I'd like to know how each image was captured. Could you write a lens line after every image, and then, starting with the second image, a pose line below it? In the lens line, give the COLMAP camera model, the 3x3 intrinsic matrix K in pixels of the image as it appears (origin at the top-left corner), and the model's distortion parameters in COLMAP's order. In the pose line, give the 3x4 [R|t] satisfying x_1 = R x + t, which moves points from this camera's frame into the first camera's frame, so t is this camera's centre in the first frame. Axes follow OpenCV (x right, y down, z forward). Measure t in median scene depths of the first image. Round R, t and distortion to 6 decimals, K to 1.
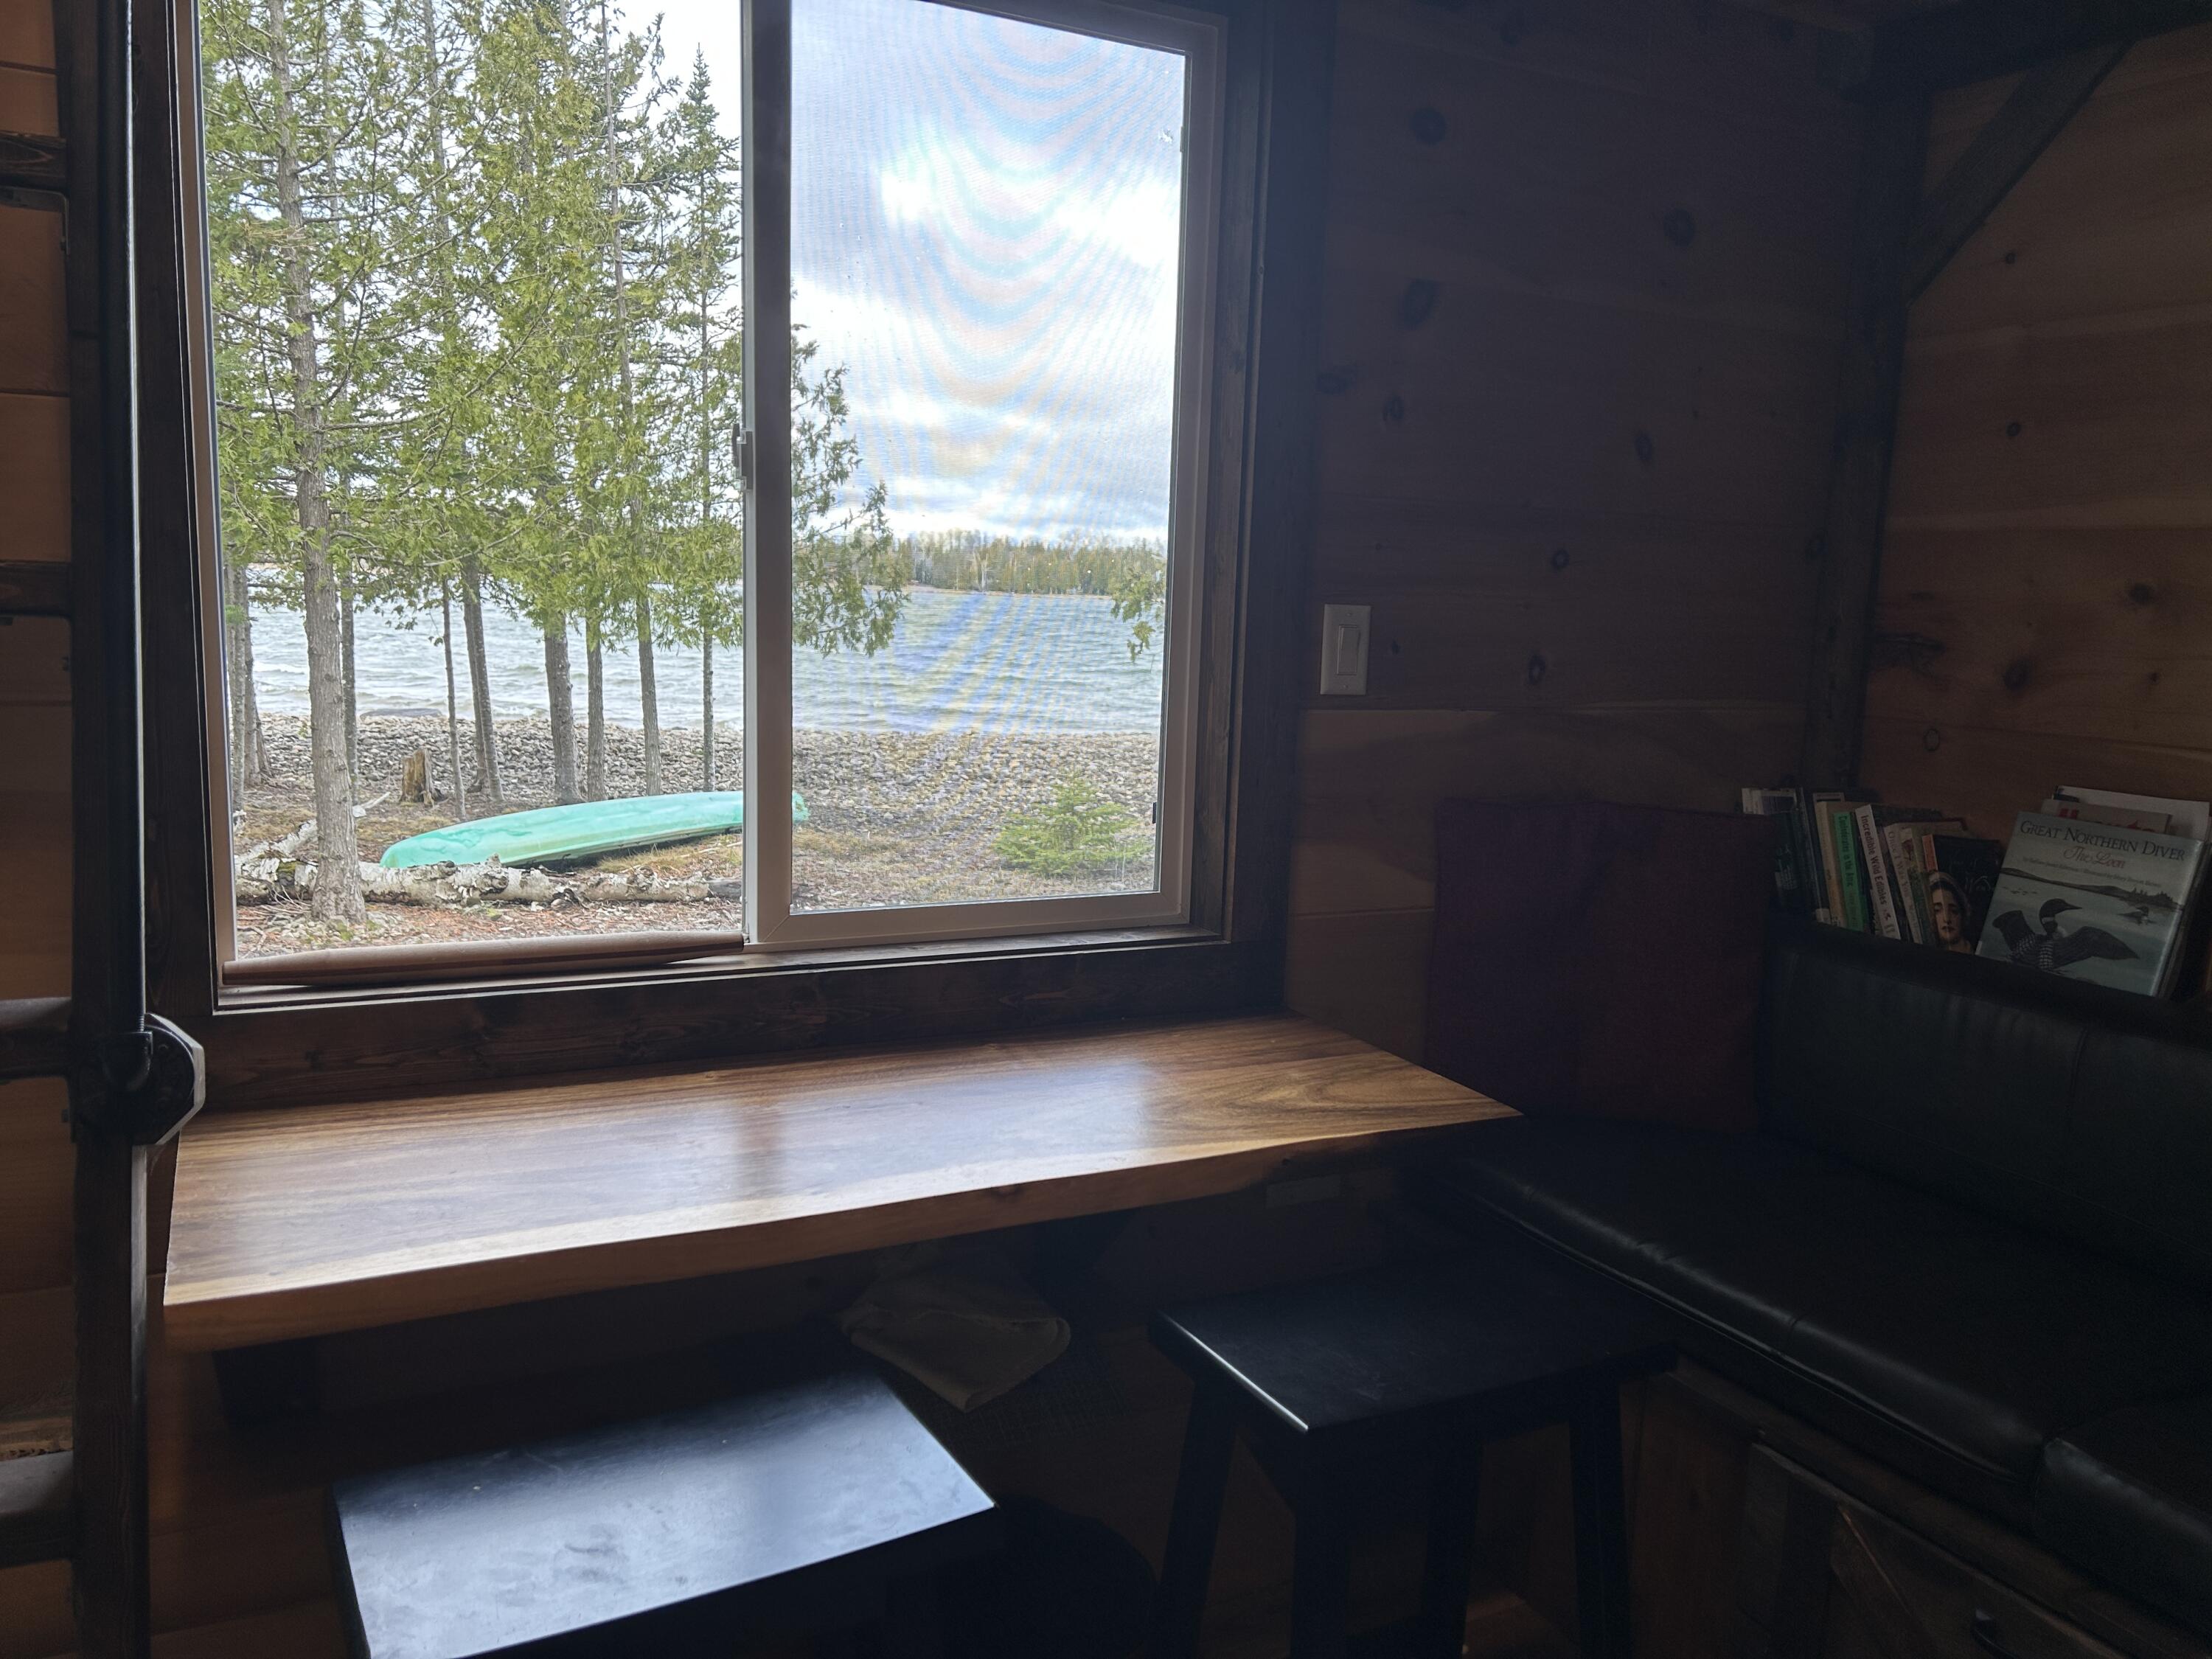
lens RADIAL K [[1671.4, 0, 1106.0], [0, 1671.4, 829.5], [0, 0, 1]] dist [0.088810, -0.109153]
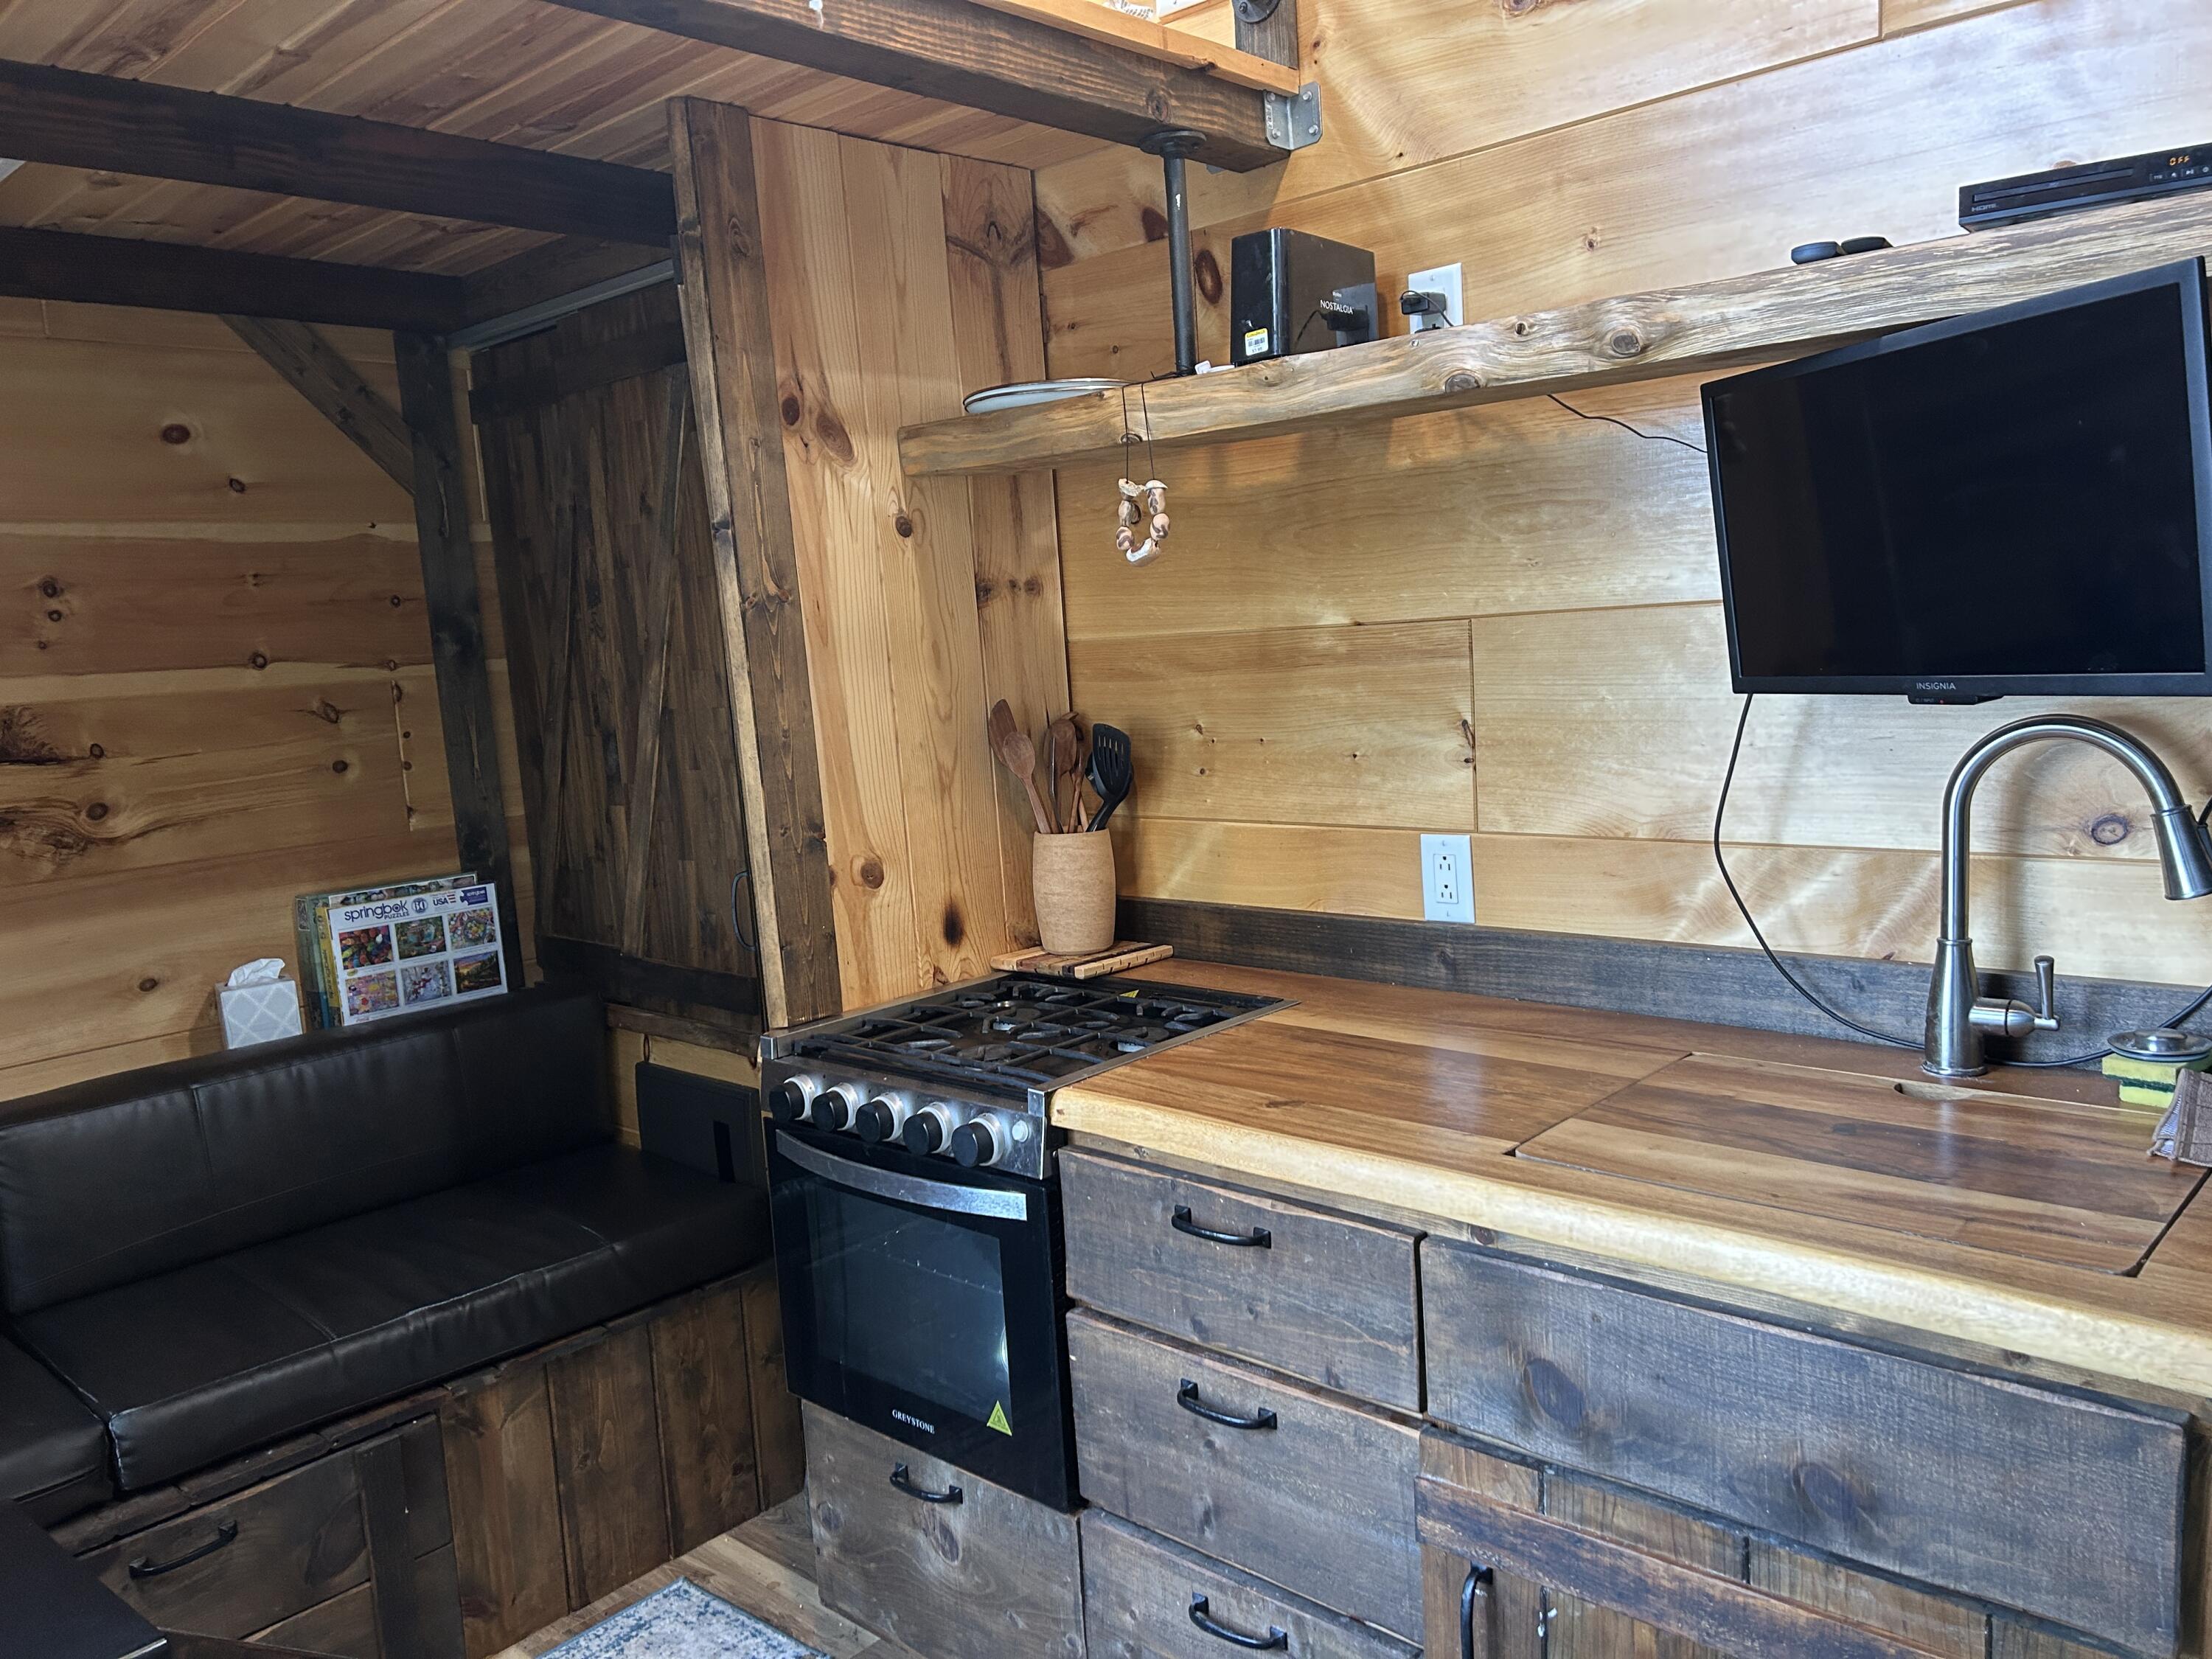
lens RADIAL K [[1641.6, 0, 1103.6], [0, 1641.6, 850.0], [0, 0, 1]] dist [0.088727, -0.099938]
pose [[-0.338118, -0.151942, 0.928757, -0.615133], [0.182536, 0.957551, 0.223106, -0.159327], [-0.923232, 0.244968, -0.296031, 0.403111]]
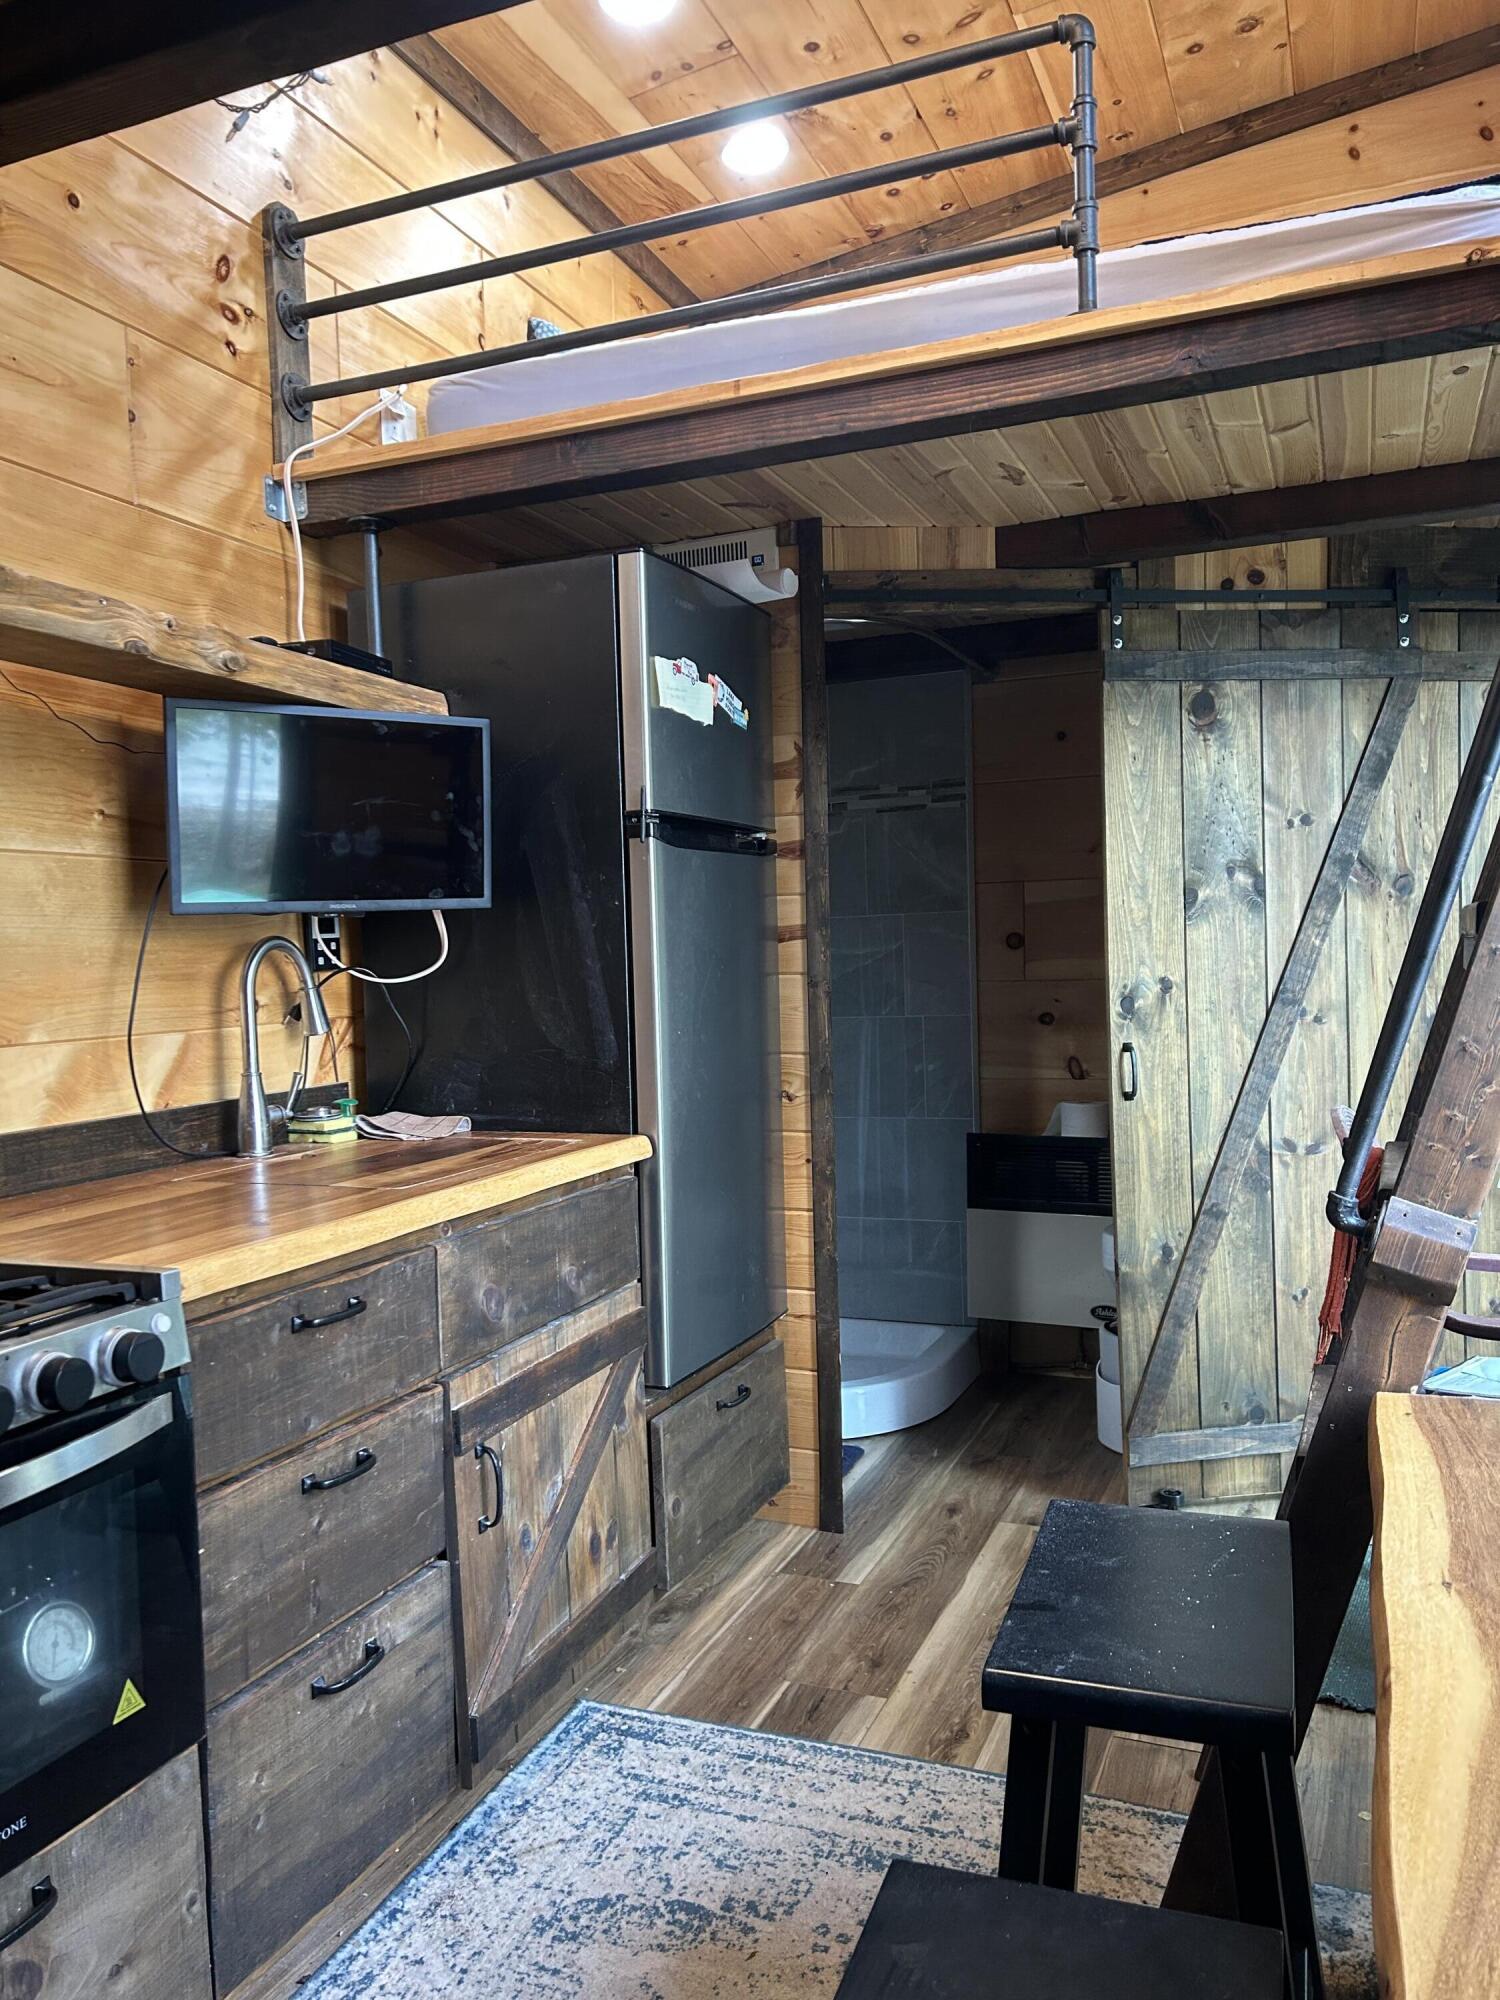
lens RADIAL K [[1484.3, 0, 743.1], [0, 1484.3, 1014.1], [0, 0, 1]] dist [0.088727, -0.099938]
pose [[-0.767936, 0.013388, -0.640386, 0.407104], [-0.084730, 0.988872, 0.122279, -0.090697], [0.634897, 0.148163, -0.758257, 0.912468]]
